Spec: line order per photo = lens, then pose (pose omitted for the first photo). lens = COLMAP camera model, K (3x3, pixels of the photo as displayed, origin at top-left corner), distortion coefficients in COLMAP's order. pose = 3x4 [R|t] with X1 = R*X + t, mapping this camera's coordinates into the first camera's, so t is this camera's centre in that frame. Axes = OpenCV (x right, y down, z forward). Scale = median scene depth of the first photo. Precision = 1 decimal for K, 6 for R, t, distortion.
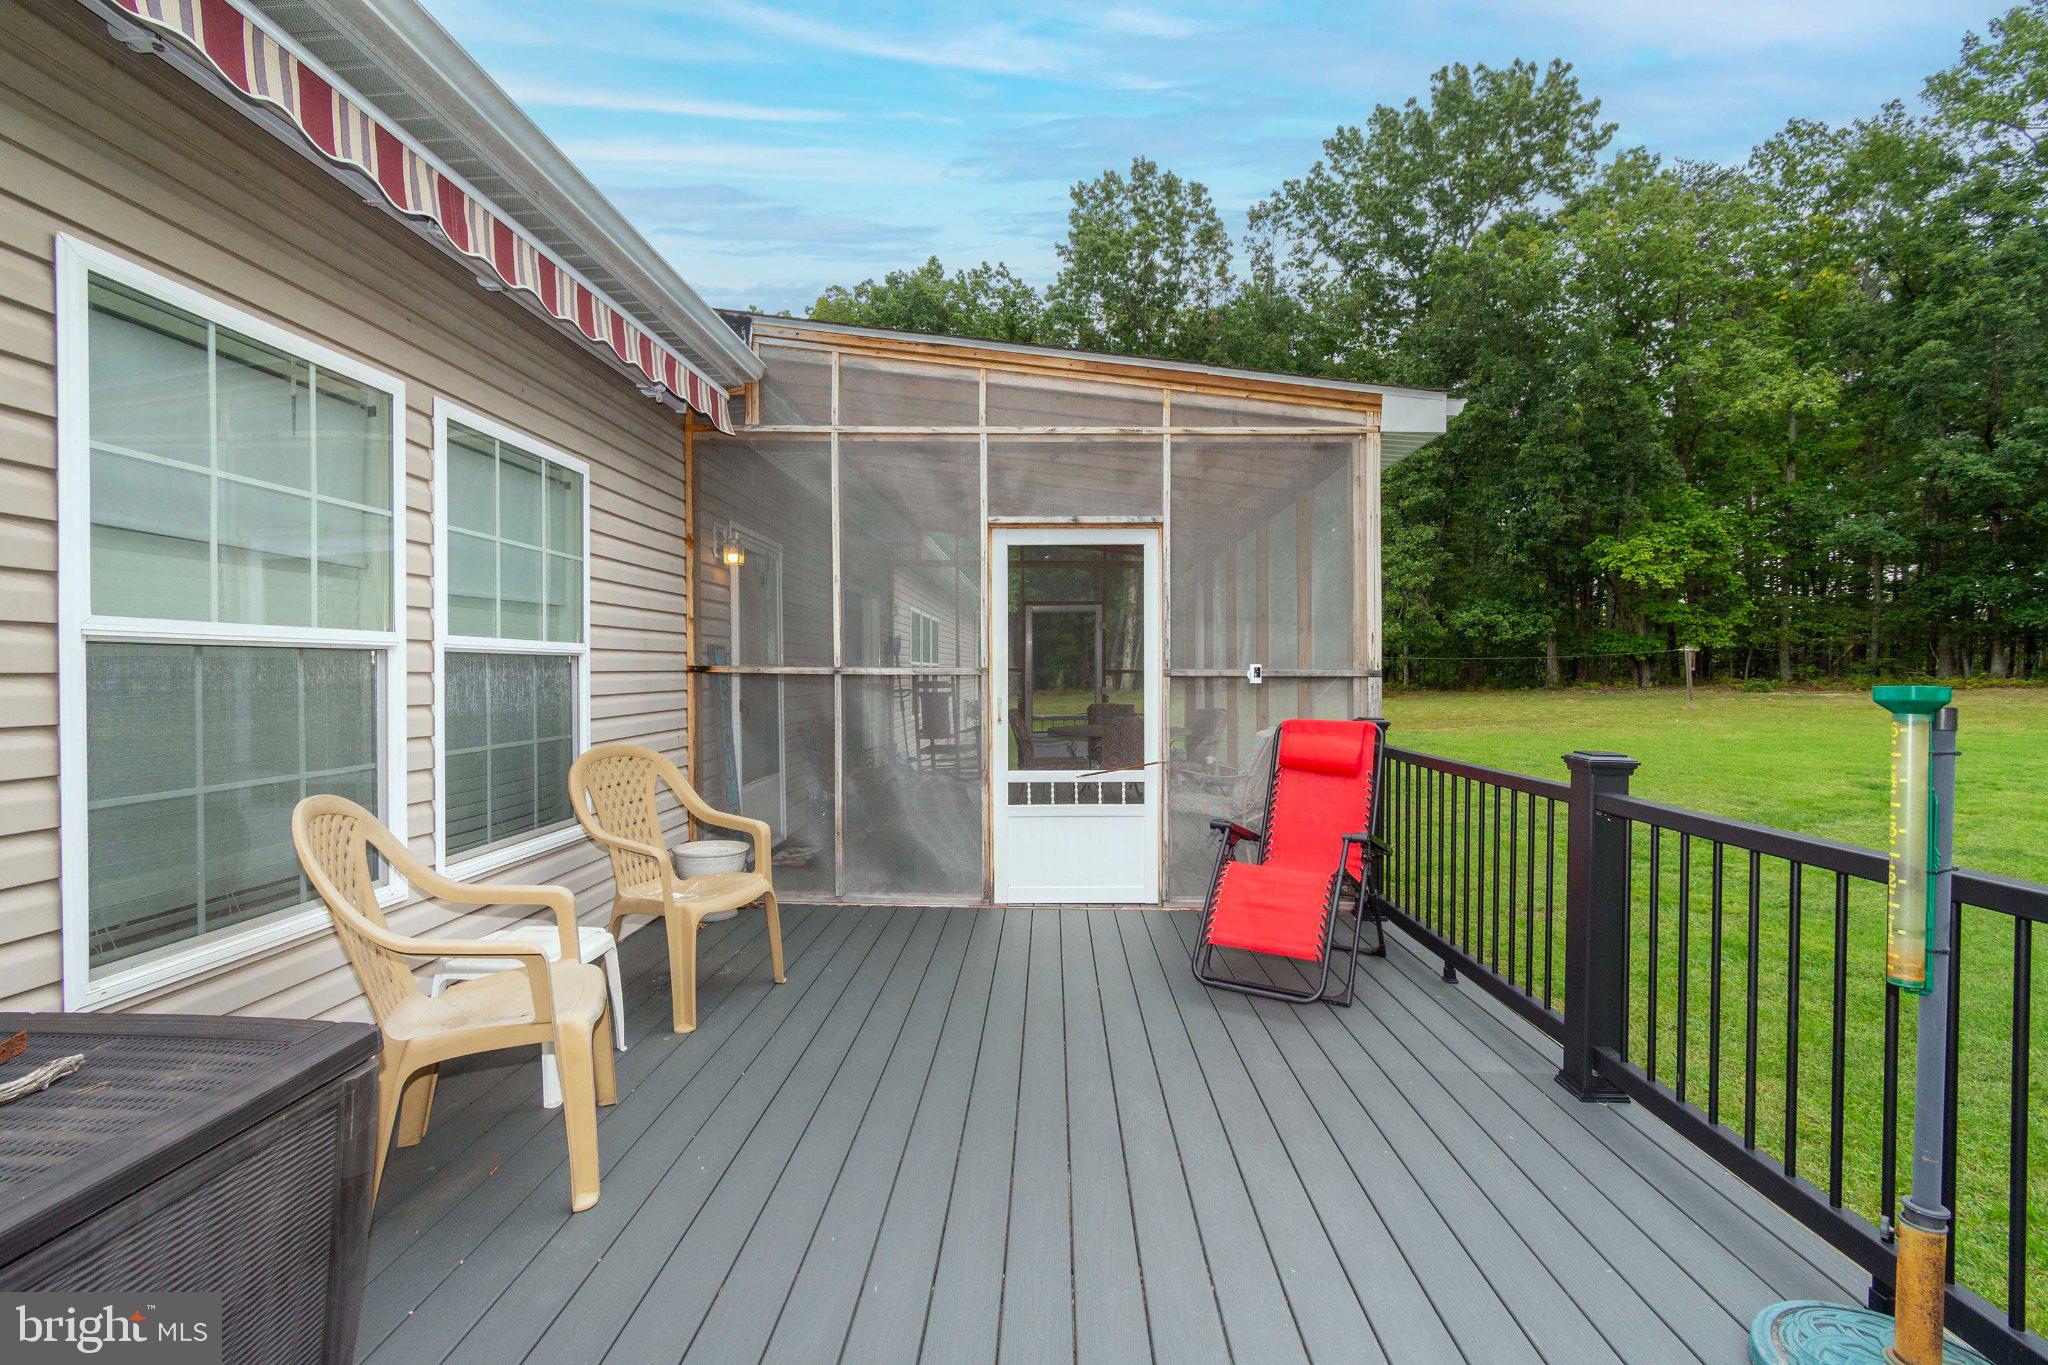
lens RADIAL K [[903.2, 0, 1020.6], [0, 903.2, 685.6], [0, 0, 1]] dist [-0.000132, -0.000117]
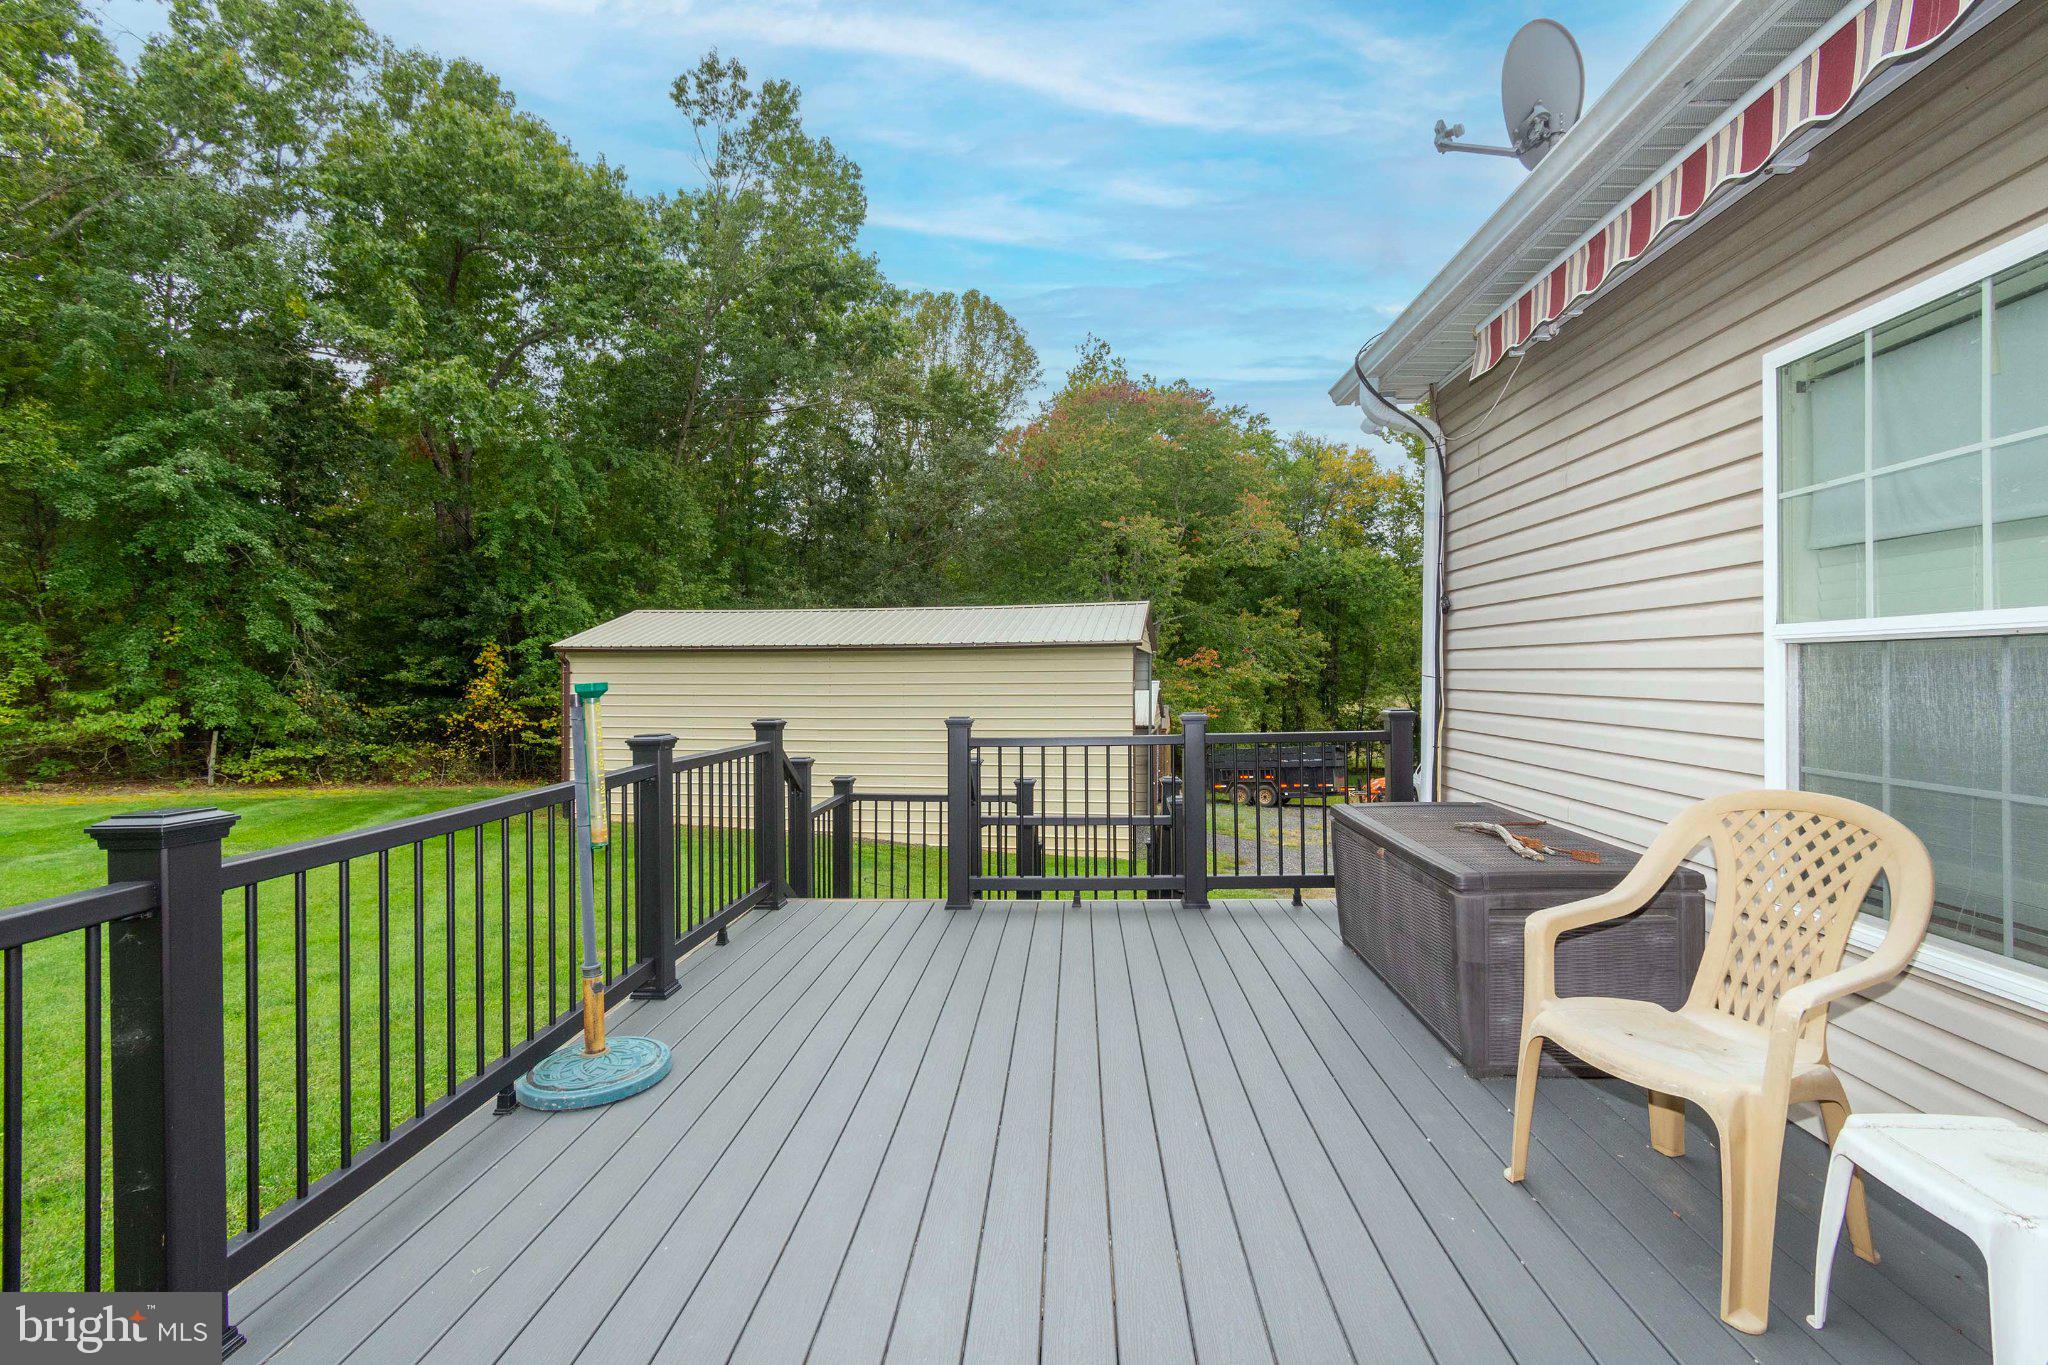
lens RADIAL K [[903.2, 0, 1027.0], [0, 903.2, 676.8], [0, 0, 1]] dist [-0.000132, -0.000117]
pose [[-0.999977, 0.006340, 0.002527, 0.069918], [0.006389, 0.999780, 0.019968, -0.028726], [-0.002400, 0.019983, -0.999797, 1.942310]]
